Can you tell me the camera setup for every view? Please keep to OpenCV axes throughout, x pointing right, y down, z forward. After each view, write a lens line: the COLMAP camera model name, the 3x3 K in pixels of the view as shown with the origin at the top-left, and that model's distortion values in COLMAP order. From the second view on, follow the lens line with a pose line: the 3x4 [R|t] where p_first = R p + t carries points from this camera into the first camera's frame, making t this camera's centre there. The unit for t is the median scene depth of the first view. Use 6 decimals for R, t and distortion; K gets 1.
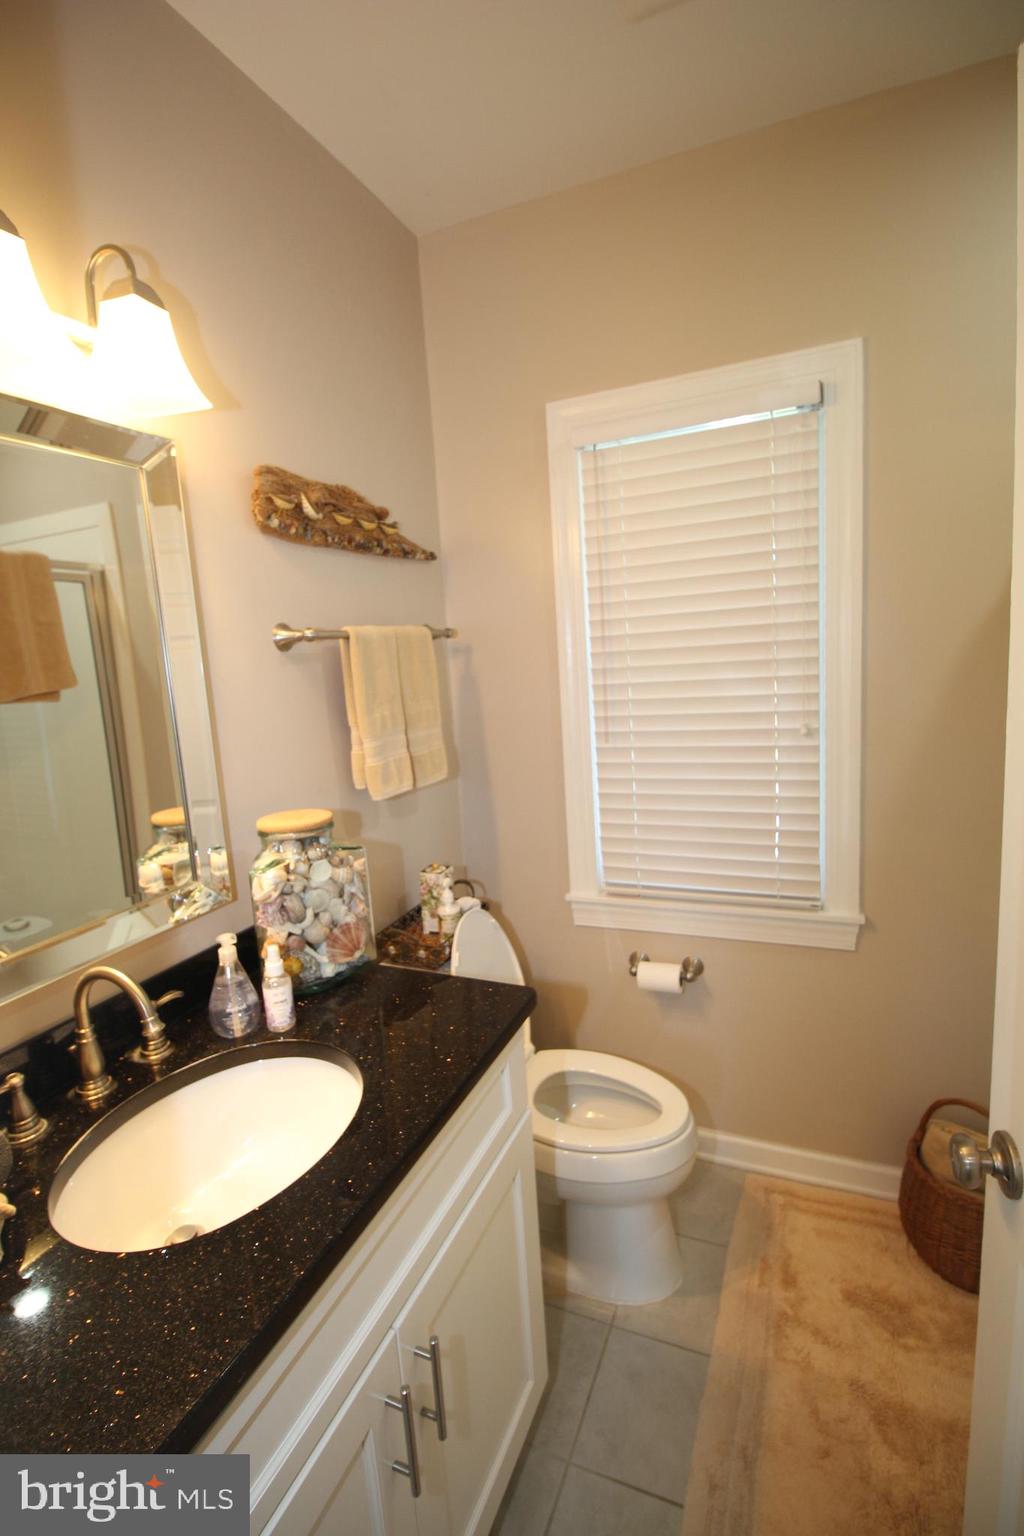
lens RADIAL K [[714.3, 0, 503.1], [0, 714.3, 759.0], [0, 0, 1]] dist [-0.003784, -0.010338]
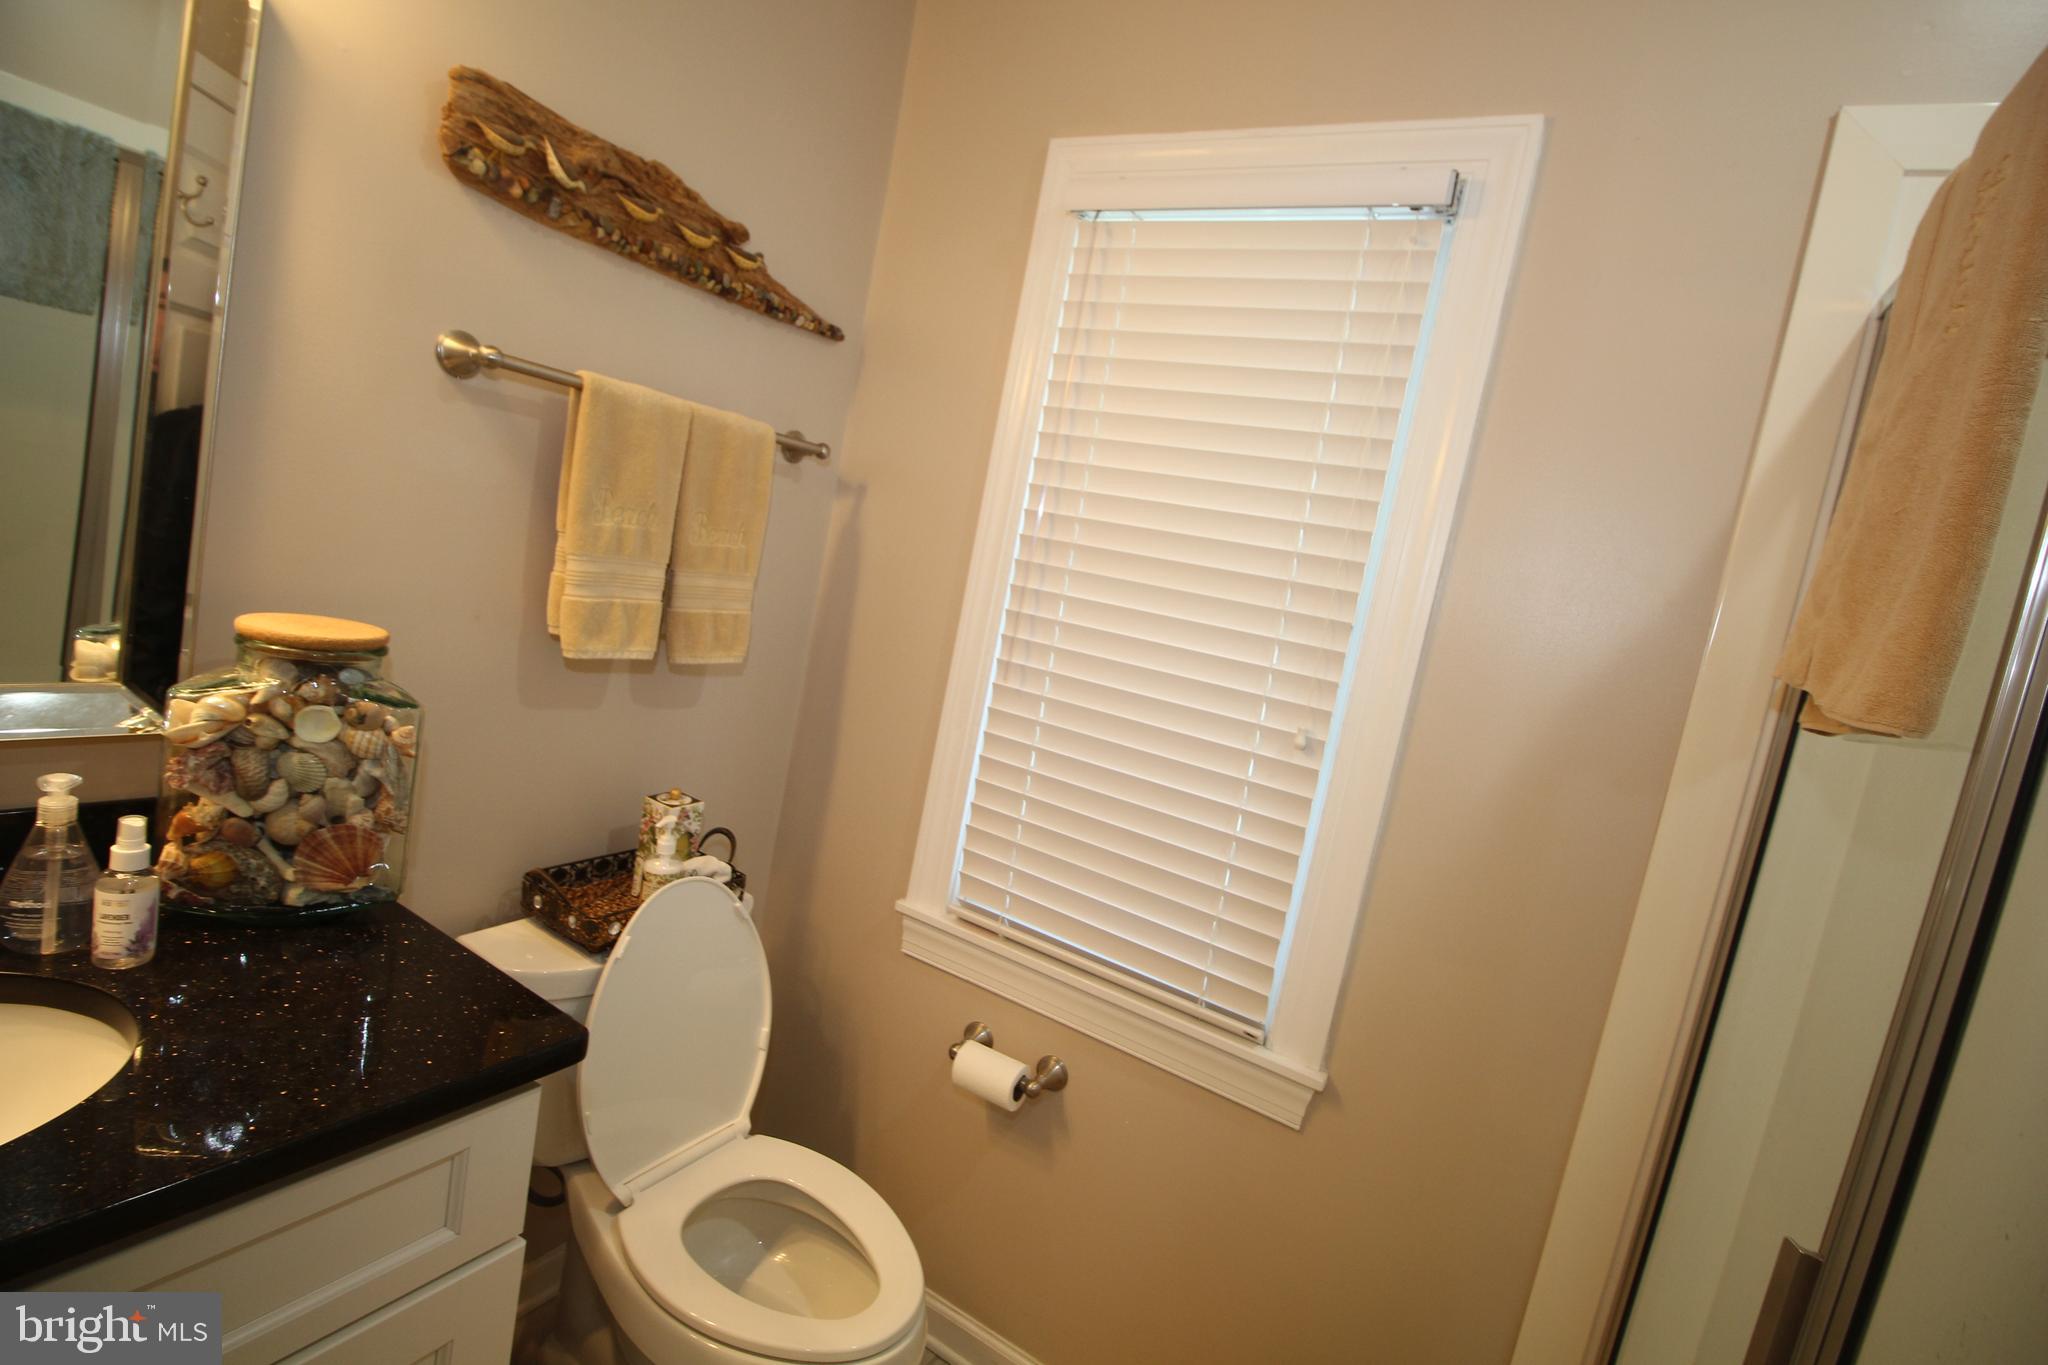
lens RADIAL K [[952.5, 0, 1040.0], [0, 952.5, 668.3], [0, 0, 1]] dist [-0.003784, -0.010338]
pose [[0.961541, 0.262626, -0.080416, 0.269362], [-0.266112, 0.963268, -0.036042, -0.011439], [0.067997, 0.056055, 0.996110, 0.202400]]
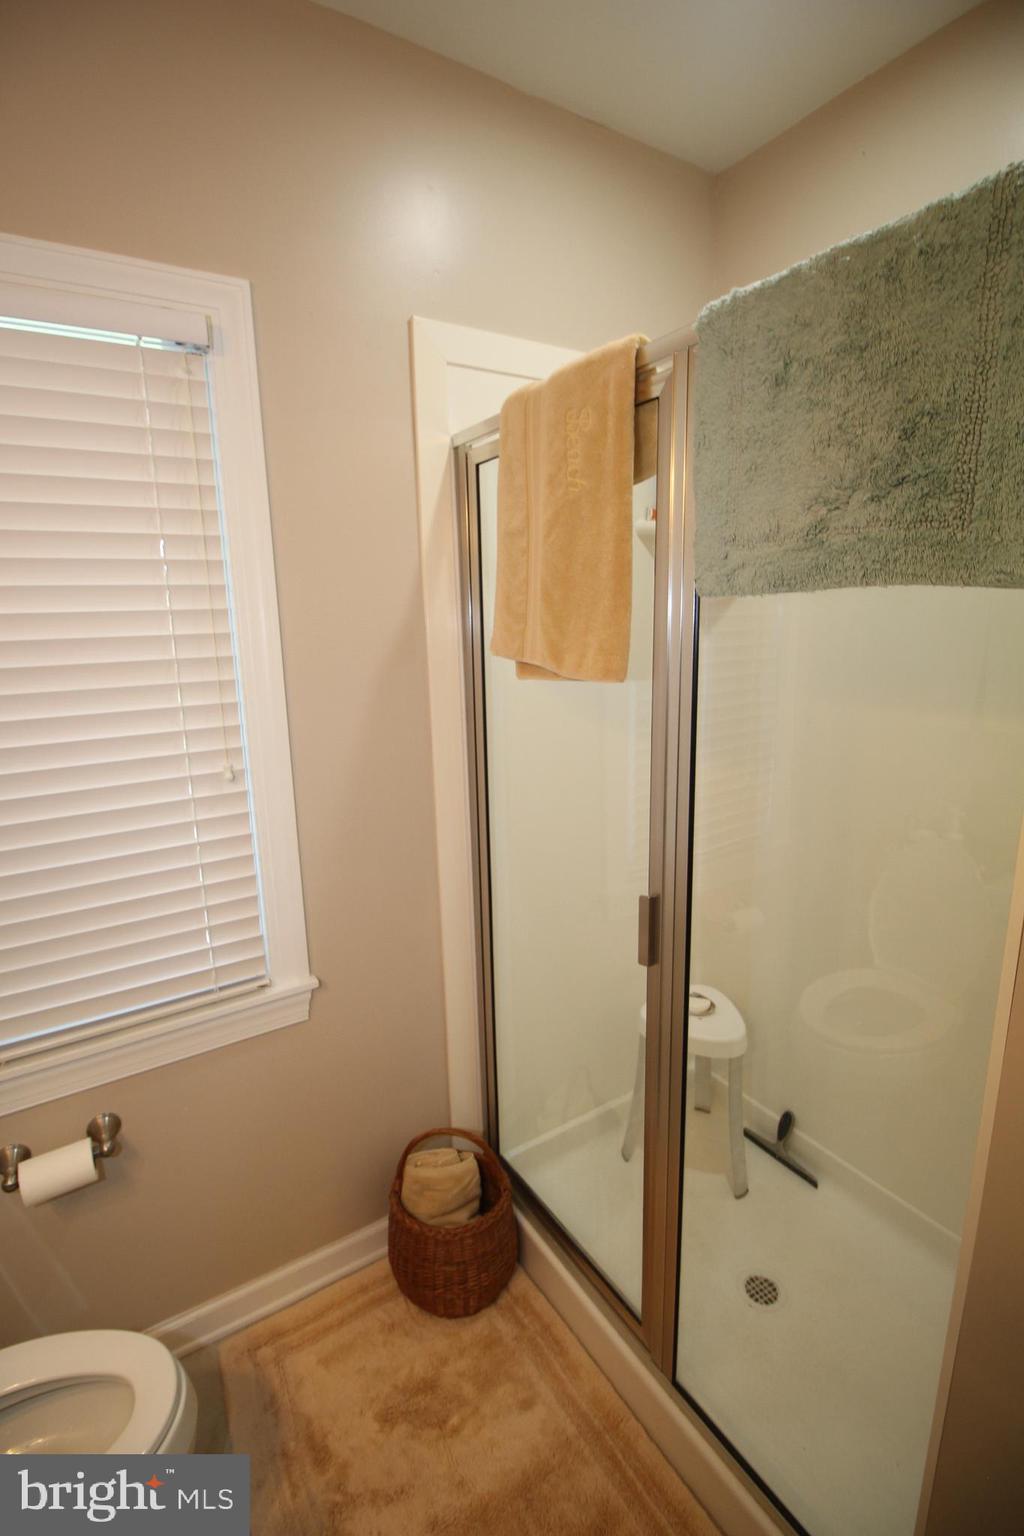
lens RADIAL K [[719.3, 0, 512.0], [0, 719.3, 759.9], [0, 0, 1]] dist [-0.010830, -0.002957]
pose [[0.566465, -0.113714, 0.816202, -0.039324], [0.108226, 0.992121, 0.063112, -0.073353], [-0.816948, 0.052584, 0.574309, 0.306075]]
